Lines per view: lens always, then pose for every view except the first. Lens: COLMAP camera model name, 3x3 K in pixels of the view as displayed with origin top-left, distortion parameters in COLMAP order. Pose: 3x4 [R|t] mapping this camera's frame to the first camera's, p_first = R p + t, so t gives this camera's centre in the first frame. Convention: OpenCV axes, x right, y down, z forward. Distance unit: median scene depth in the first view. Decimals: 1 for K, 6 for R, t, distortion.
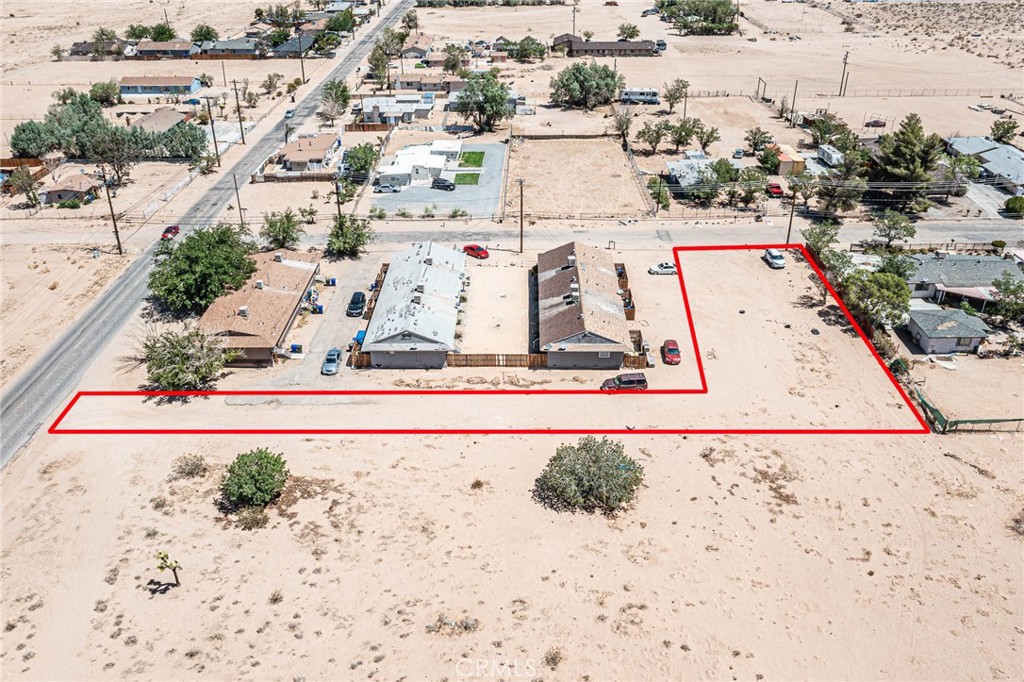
lens RADIAL K [[840.0, 0, 519.3], [0, 840.0, 341.0], [0, 0, 1]] dist [-0.008455, 0.008257]
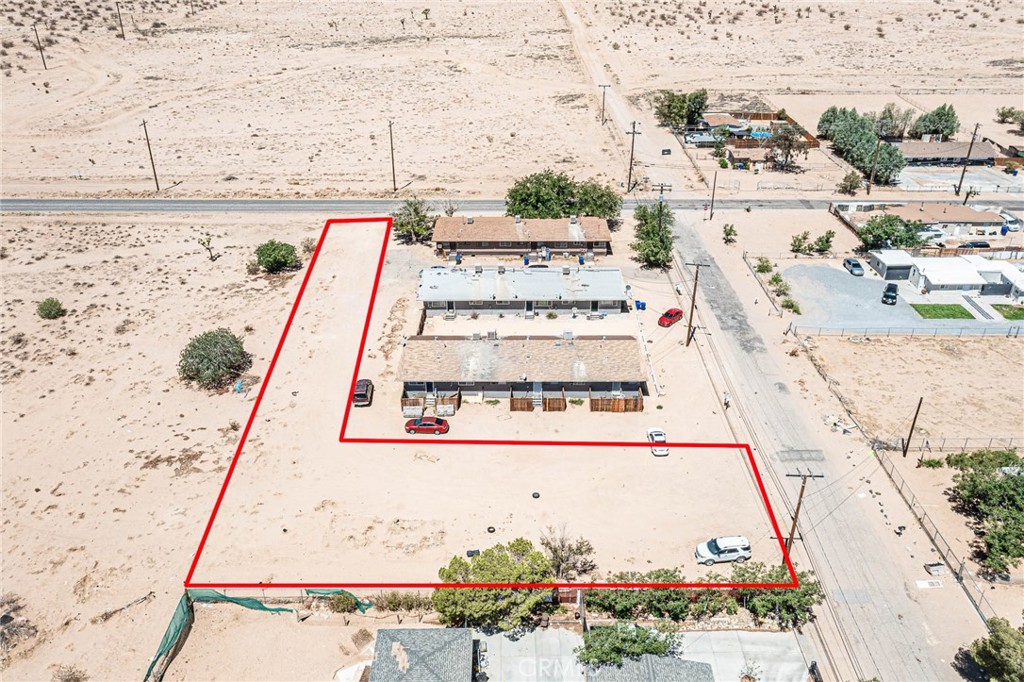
lens RADIAL K [[836.3, 0, 514.2], [0, 836.3, 340.0], [0, 0, 1]] dist [-0.009100, 0.015060]
pose [[0.002522, 0.477849, -0.878439, 0.894568], [-0.481006, 0.770724, 0.417874, -0.460629], [0.876714, 0.421480, 0.231791, 0.815250]]
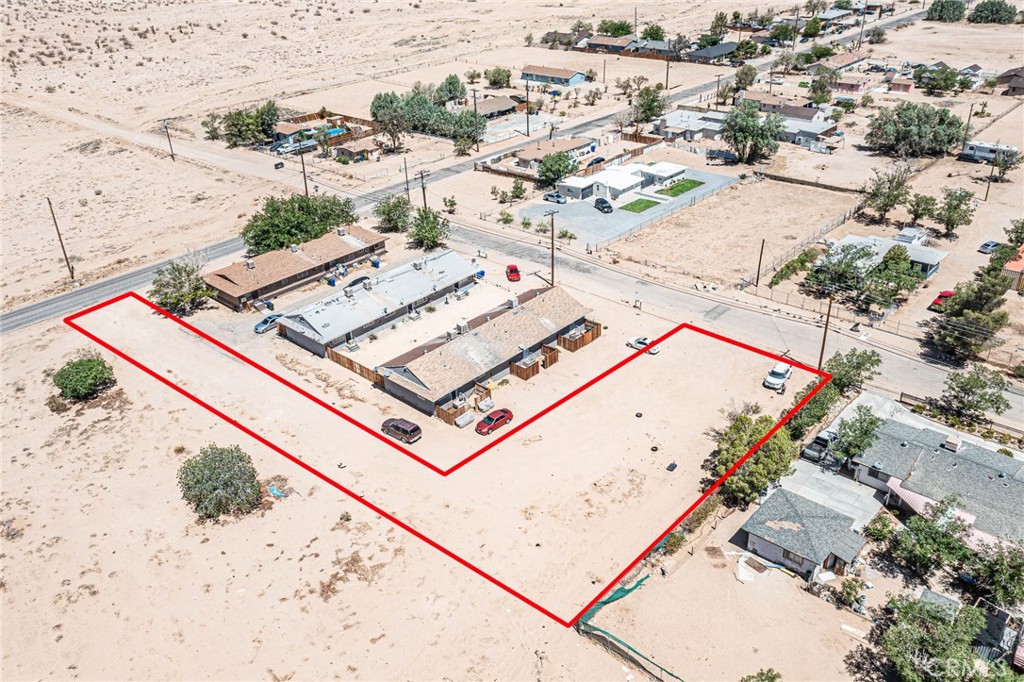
lens RADIAL K [[822.4, 0, 517.8], [0, 822.4, 341.1], [0, 0, 1]] dist [-0.003083, -0.000785]
pose [[0.740501, 0.300284, -0.601238, 0.693031], [-0.292913, 0.949390, 0.113407, -0.173774], [0.604864, 0.092133, 0.790981, 0.292179]]
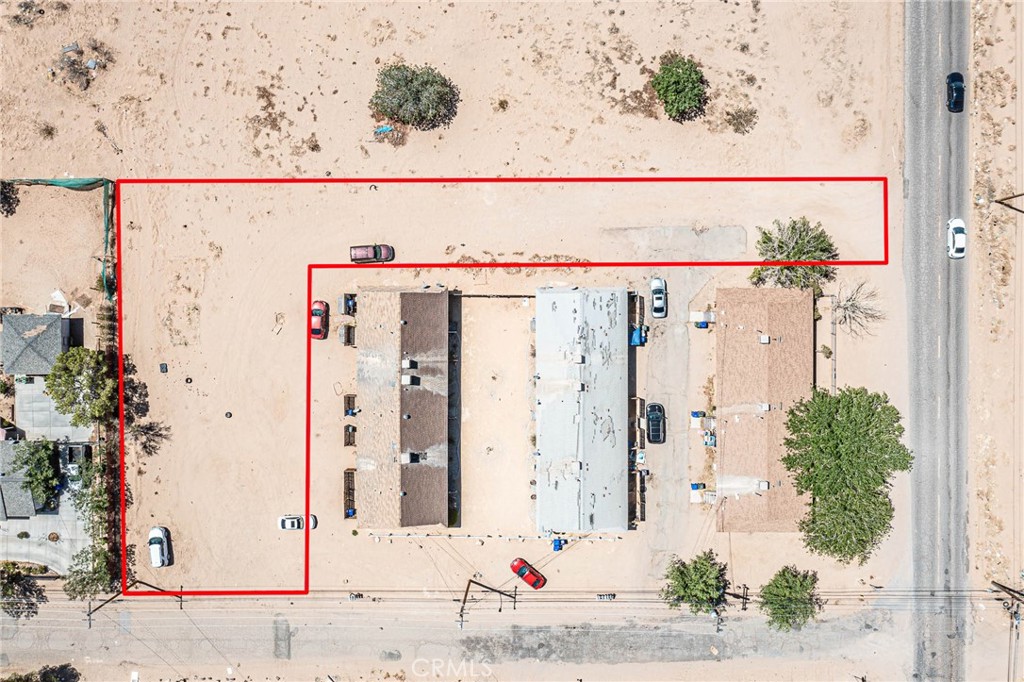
lens RADIAL K [[807.5, 0, 517.2], [0, 807.5, 336.7], [0, 0, 1]] dist [-0.005973, -0.000948]
pose [[-0.999169, 0.005183, 0.040426, -0.089960], [0.032544, -0.495661, 0.867906, -0.797121], [0.024536, 0.868500, 0.495081, 0.535946]]
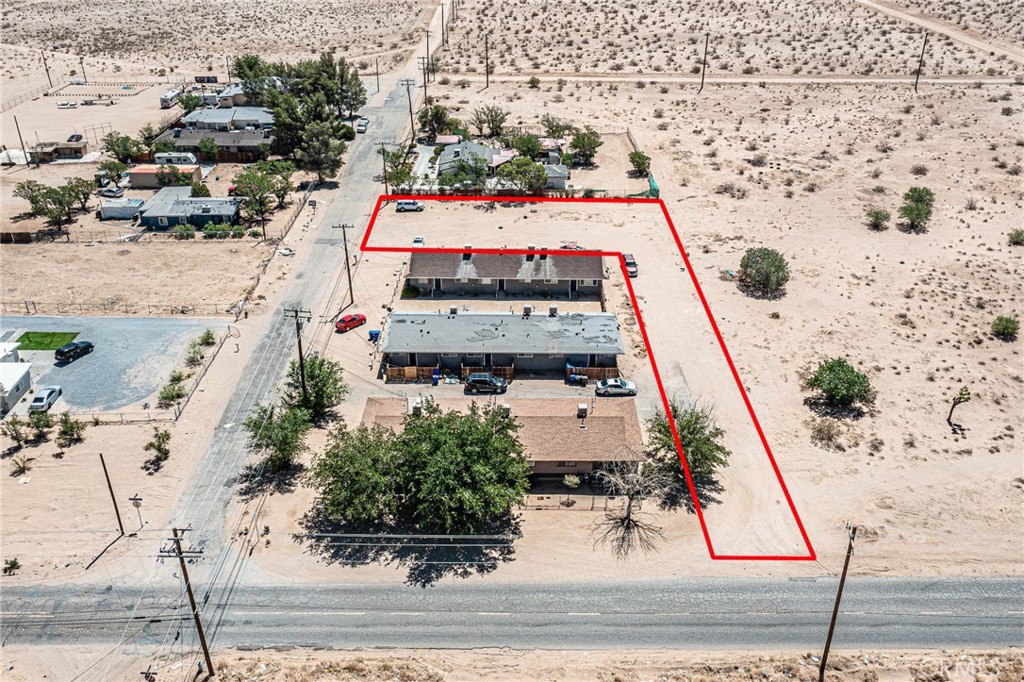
lens RADIAL K [[849.3, 0, 512.0], [0, 849.3, 341.0], [0, 0, 1]] dist [-0.007248, 0.003154]
pose [[0.001315, -0.474471, 0.880270, -1.004332], [0.480341, 0.772369, 0.415595, -0.455074], [-0.877081, 0.422283, 0.228923, 0.821001]]
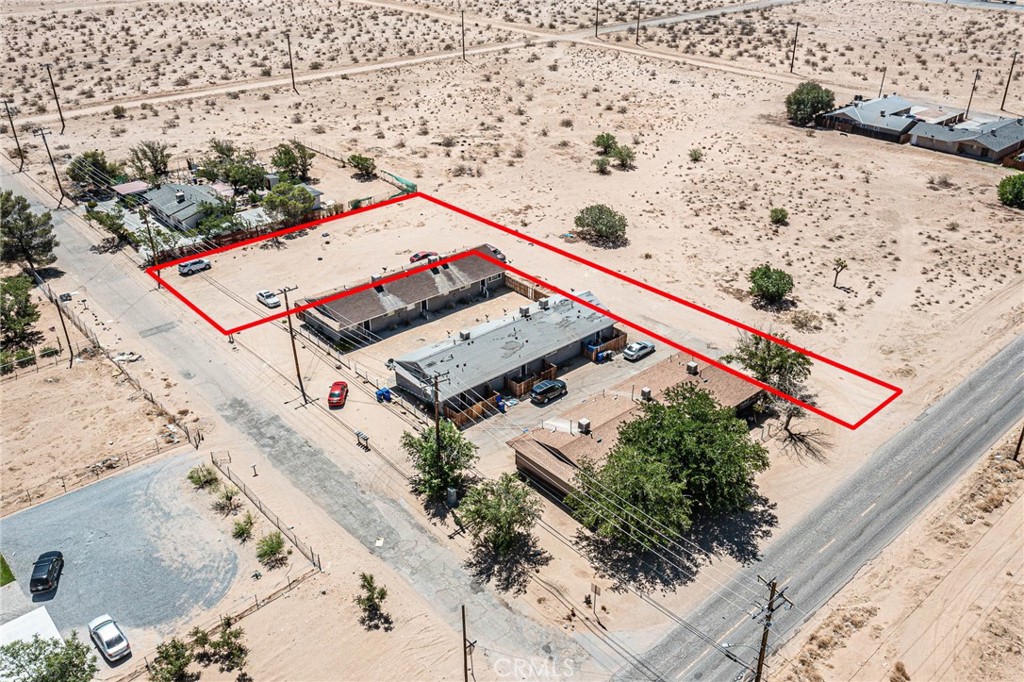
lens RADIAL K [[849.3, 0, 512.0], [0, 849.3, 341.0], [0, 0, 1]] dist [-0.007248, 0.003154]
pose [[-0.664642, -0.354381, 0.657772, -0.762070], [0.364598, 0.614598, 0.699527, -0.729706], [-0.652165, 0.704757, -0.279281, 1.320793]]
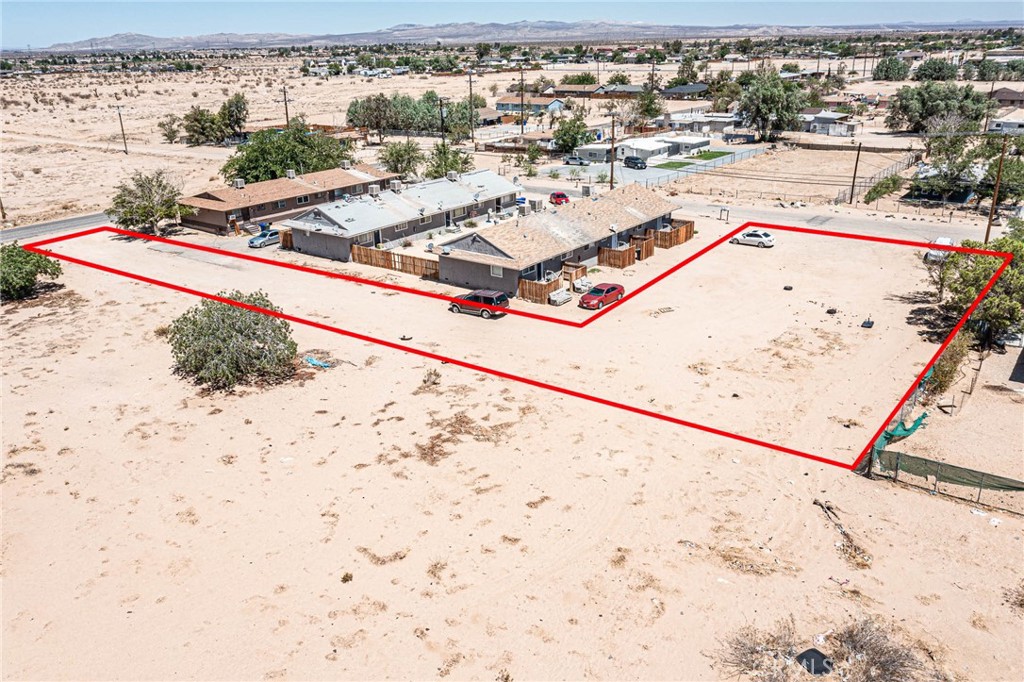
lens RADIAL K [[807.5, 0, 517.2], [0, 807.5, 336.7], [0, 0, 1]] dist [-0.005973, -0.000948]
pose [[0.796414, 0.196848, -0.571818, 0.490837], [-0.272811, 0.960808, -0.049207, 0.092299], [0.539721, 0.195187, 0.818904, 0.427619]]
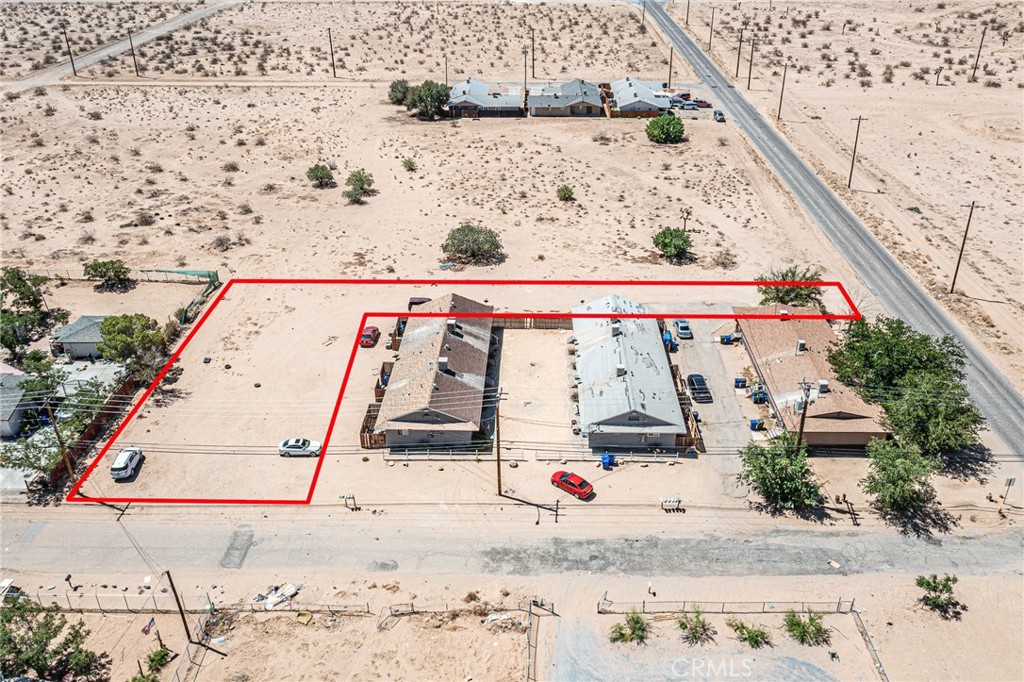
lens RADIAL K [[836.3, 0, 514.2], [0, 836.3, 340.0], [0, 0, 1]] dist [-0.009100, 0.015060]
pose [[-0.999673, 0.000433, 0.025566, -0.029451], [0.021818, 0.535858, 0.844026, -0.854545], [-0.013334, 0.844308, -0.535692, 1.530626]]
